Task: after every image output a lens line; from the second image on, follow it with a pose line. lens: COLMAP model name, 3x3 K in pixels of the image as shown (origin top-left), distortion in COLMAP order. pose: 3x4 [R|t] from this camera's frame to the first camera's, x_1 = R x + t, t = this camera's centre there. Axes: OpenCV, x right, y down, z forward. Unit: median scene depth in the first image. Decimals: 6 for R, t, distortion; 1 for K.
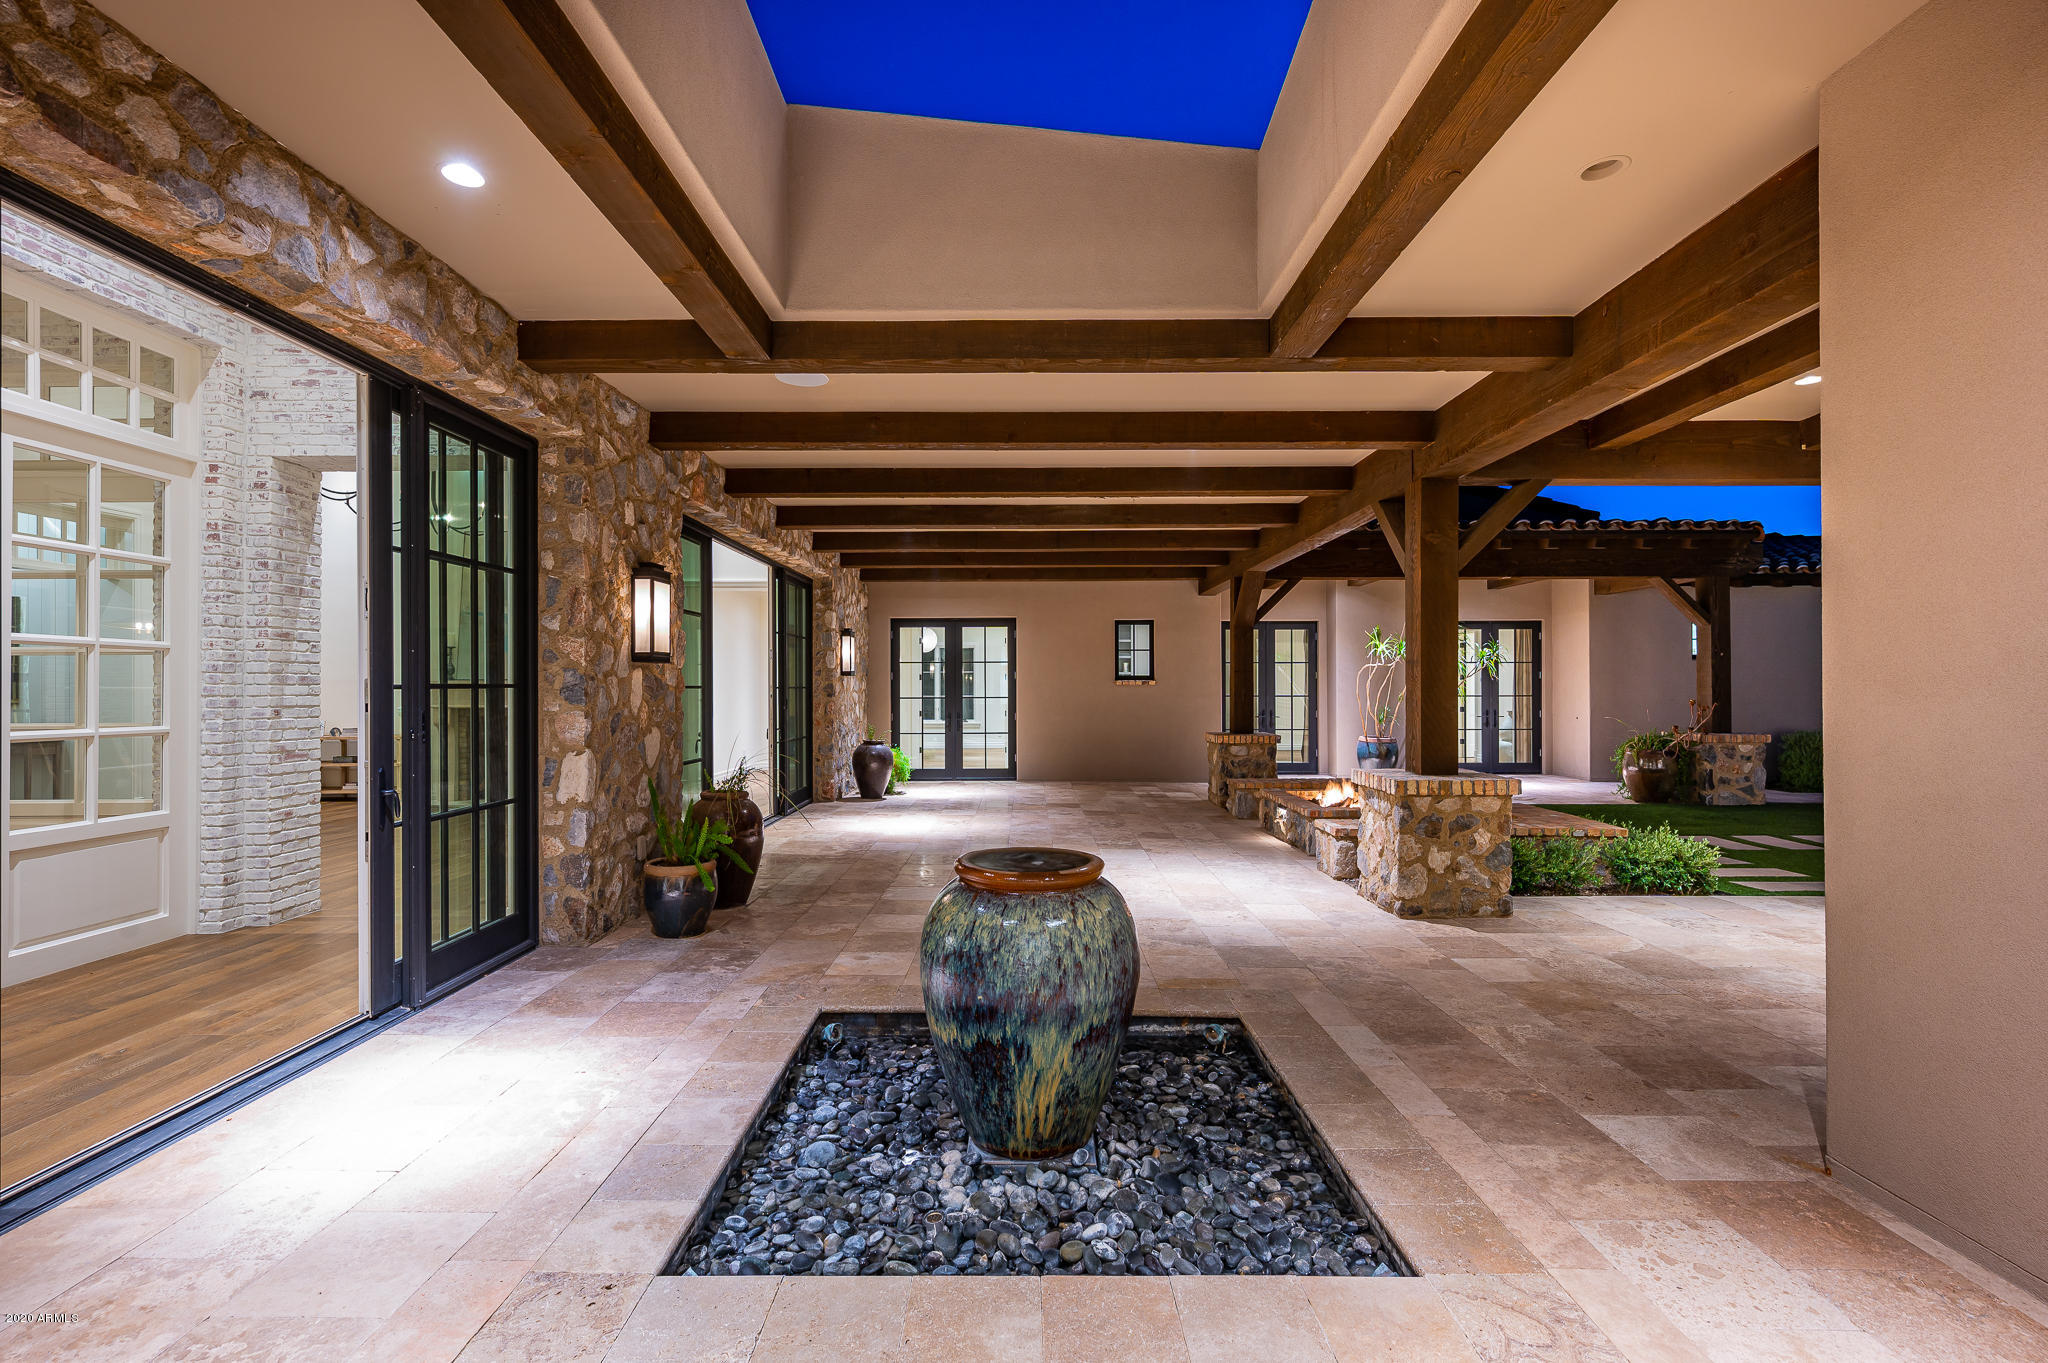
lens RADIAL K [[934.3, 0, 1018.7], [0, 934.3, 688.1], [0, 0, 1]] dist [0.000205, 0.000152]
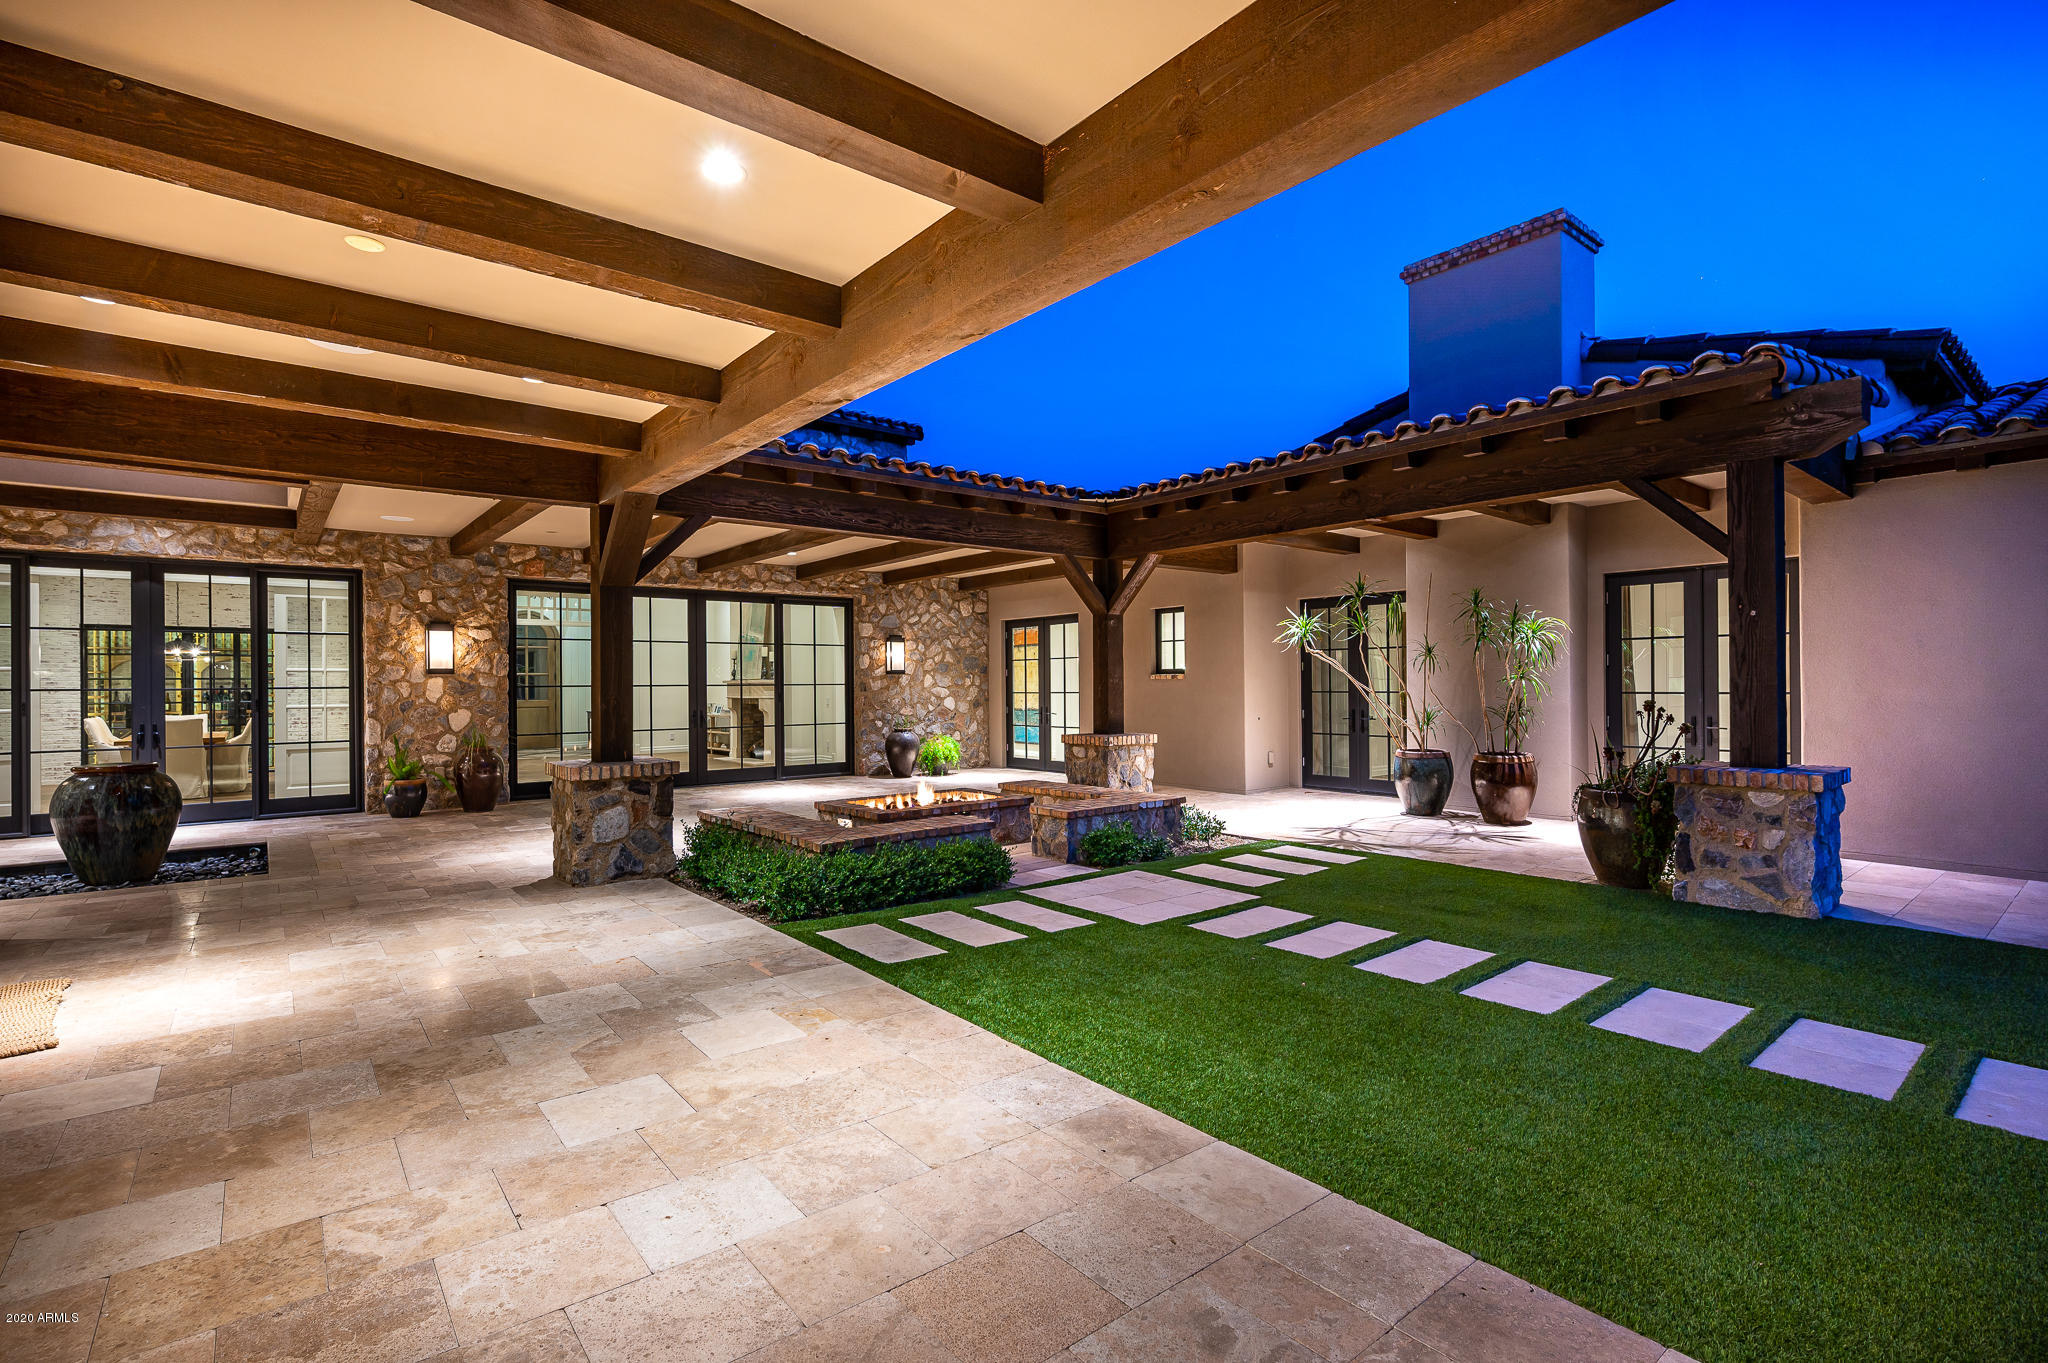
lens RADIAL K [[934.3, 0, 1022.3], [0, 934.3, 686.3], [0, 0, 1]] dist [0.000205, 0.000152]
pose [[0.630077, -0.002455, -0.776529, 0.915714], [0.010215, 0.999935, 0.005128, -0.003297], [0.776465, -0.011163, 0.630061, 0.374985]]
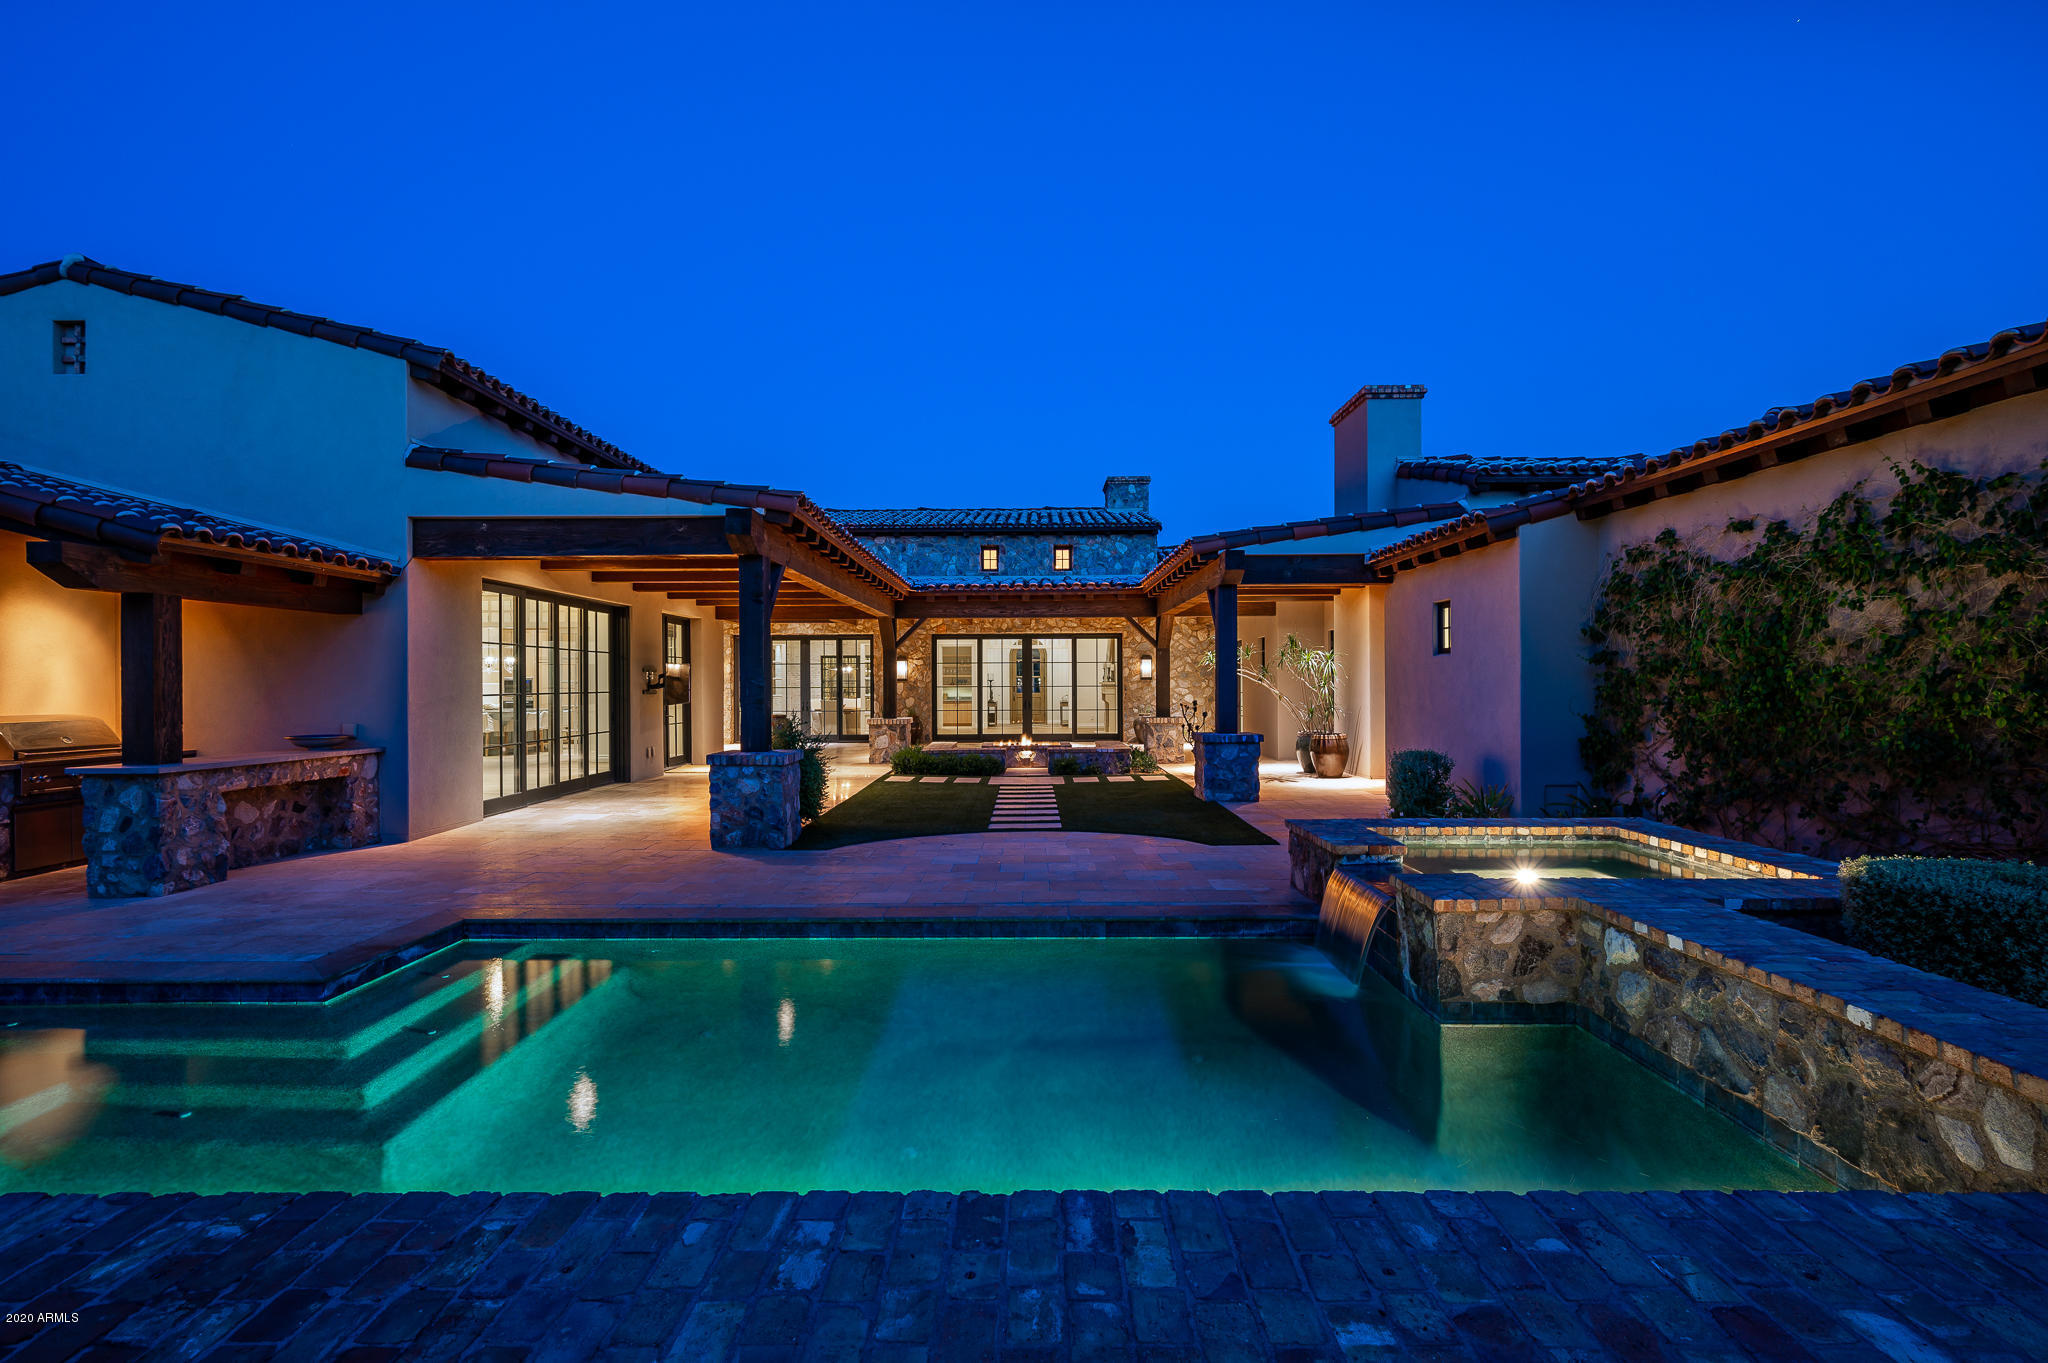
lens RADIAL K [[934.3, 0, 1017.2], [0, 934.3, 677.1], [0, 0, 1]] dist [0.000205, 0.000152]
pose [[-0.006245, -0.003660, -0.999974, 1.857638], [0.008297, 0.999959, -0.003712, -0.016062], [0.999946, -0.008320, -0.006215, 0.781260]]
